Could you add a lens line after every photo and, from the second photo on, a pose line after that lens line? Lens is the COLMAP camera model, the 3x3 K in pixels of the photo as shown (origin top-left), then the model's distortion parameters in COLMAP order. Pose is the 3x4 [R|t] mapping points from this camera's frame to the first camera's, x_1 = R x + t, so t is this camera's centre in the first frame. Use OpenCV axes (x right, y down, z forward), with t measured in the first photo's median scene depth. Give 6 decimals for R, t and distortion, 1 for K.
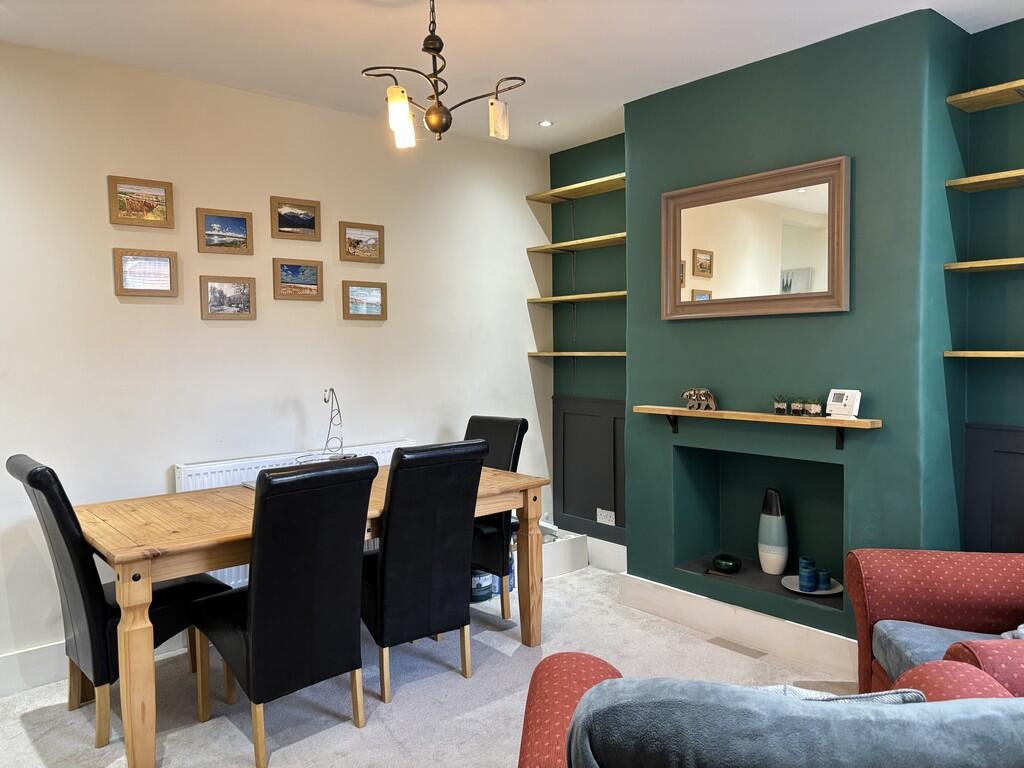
lens RADIAL K [[747.1, 0, 512.0], [0, 747.1, 384.0], [0, 0, 1]] dist [0.005614, 0.001081]
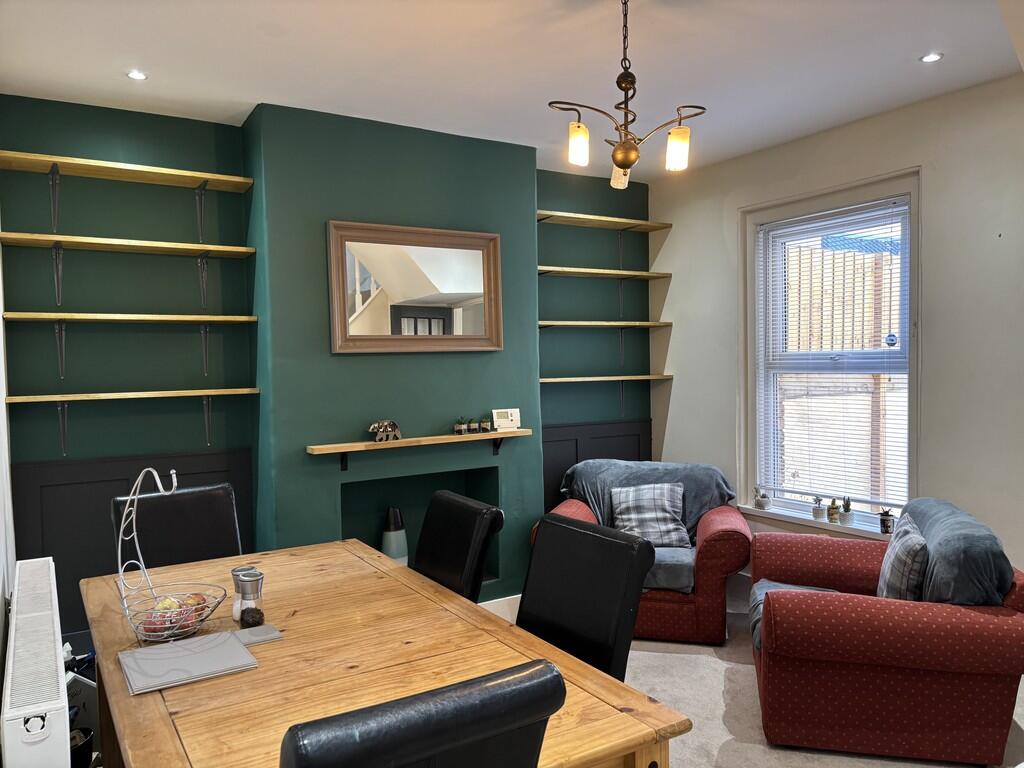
lens RADIAL K [[747.1, 0, 512.0], [0, 747.1, 384.0], [0, 0, 1]] dist [0.005614, 0.001081]
pose [[0.121196, -0.010306, 0.992575, -0.818532], [0.075520, 0.997144, 0.001132, -0.034883], [-0.989752, 0.074822, 0.121628, 0.767316]]
